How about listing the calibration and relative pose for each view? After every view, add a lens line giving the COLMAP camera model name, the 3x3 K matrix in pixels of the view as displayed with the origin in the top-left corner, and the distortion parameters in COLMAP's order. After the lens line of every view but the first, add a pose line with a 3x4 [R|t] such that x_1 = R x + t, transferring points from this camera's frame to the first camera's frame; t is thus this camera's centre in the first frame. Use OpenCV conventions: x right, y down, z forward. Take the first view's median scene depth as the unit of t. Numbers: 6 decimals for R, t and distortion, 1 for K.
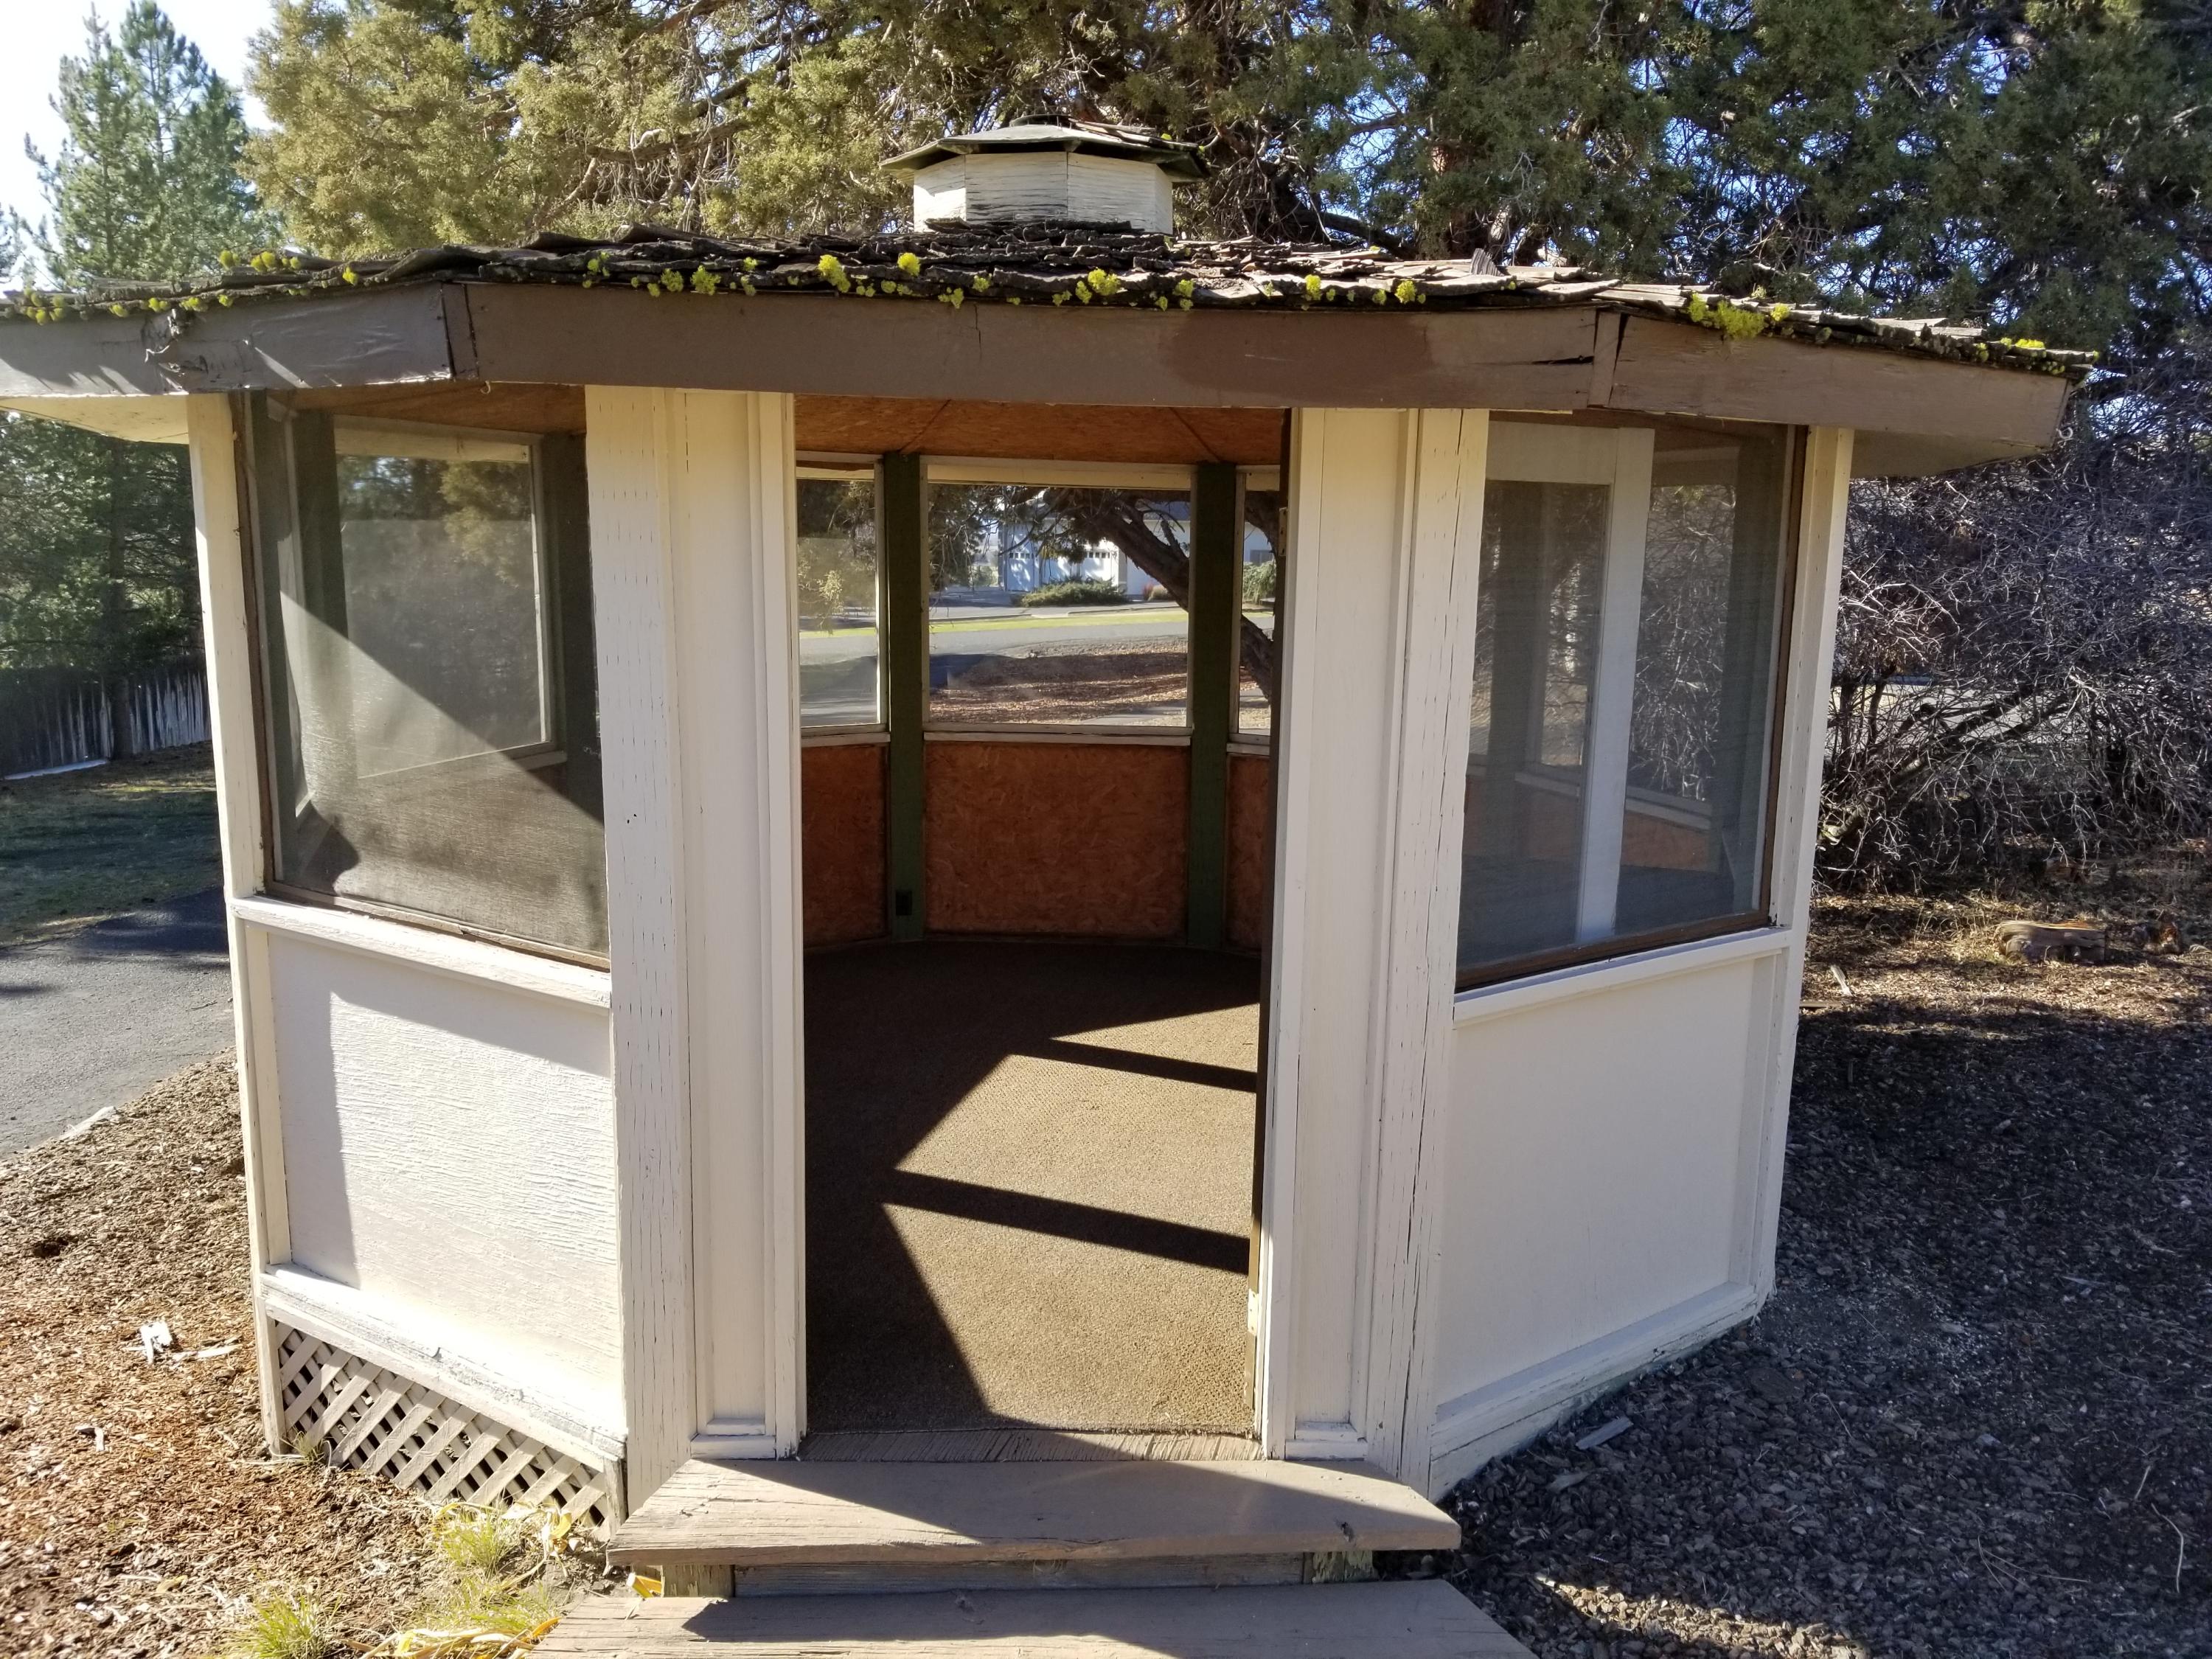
lens RADIAL K [[1603.6, 0, 1106.0], [0, 1603.6, 829.5], [0, 0, 1]] dist [0.003010, -0.058612]
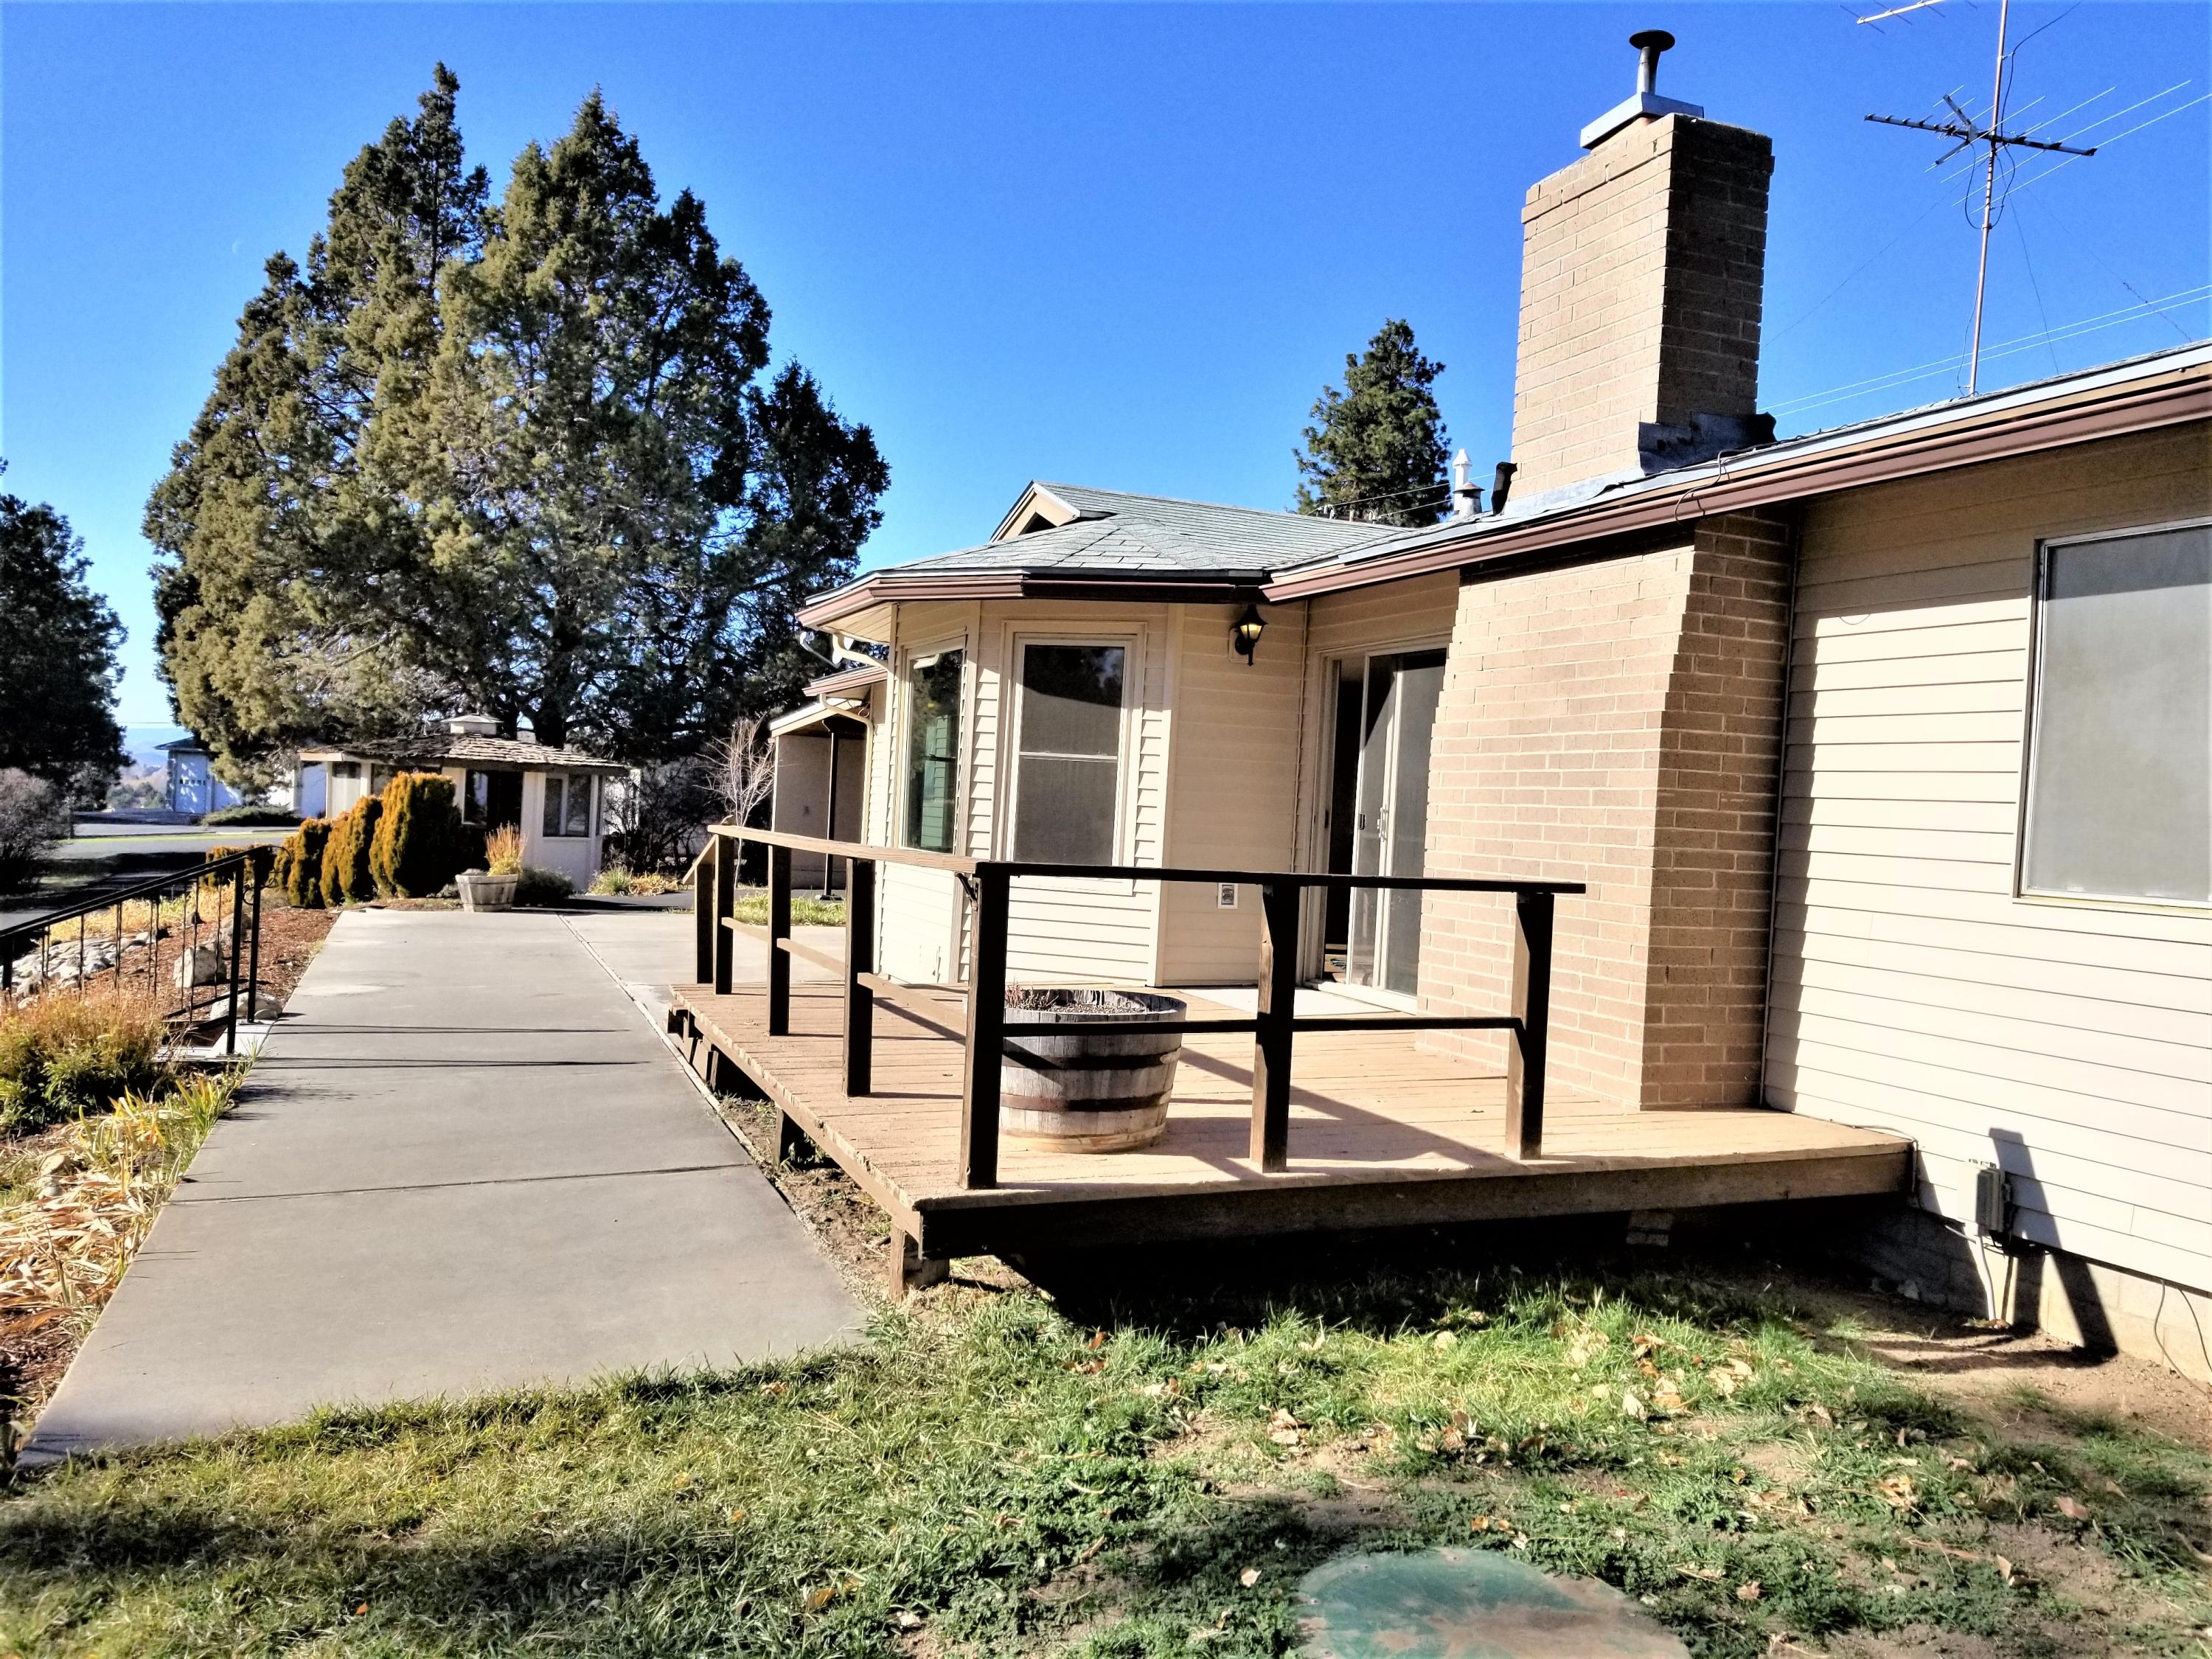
lens RADIAL K [[1603.6, 0, 1106.0], [0, 1603.6, 829.5], [0, 0, 1]] dist [0.003010, -0.058612]
pose [[0.868091, 0.021884, 0.495923, -0.057535], [0.052568, 0.989358, -0.135676, 0.056110], [-0.493614, 0.143849, 0.857702, -0.318350]]
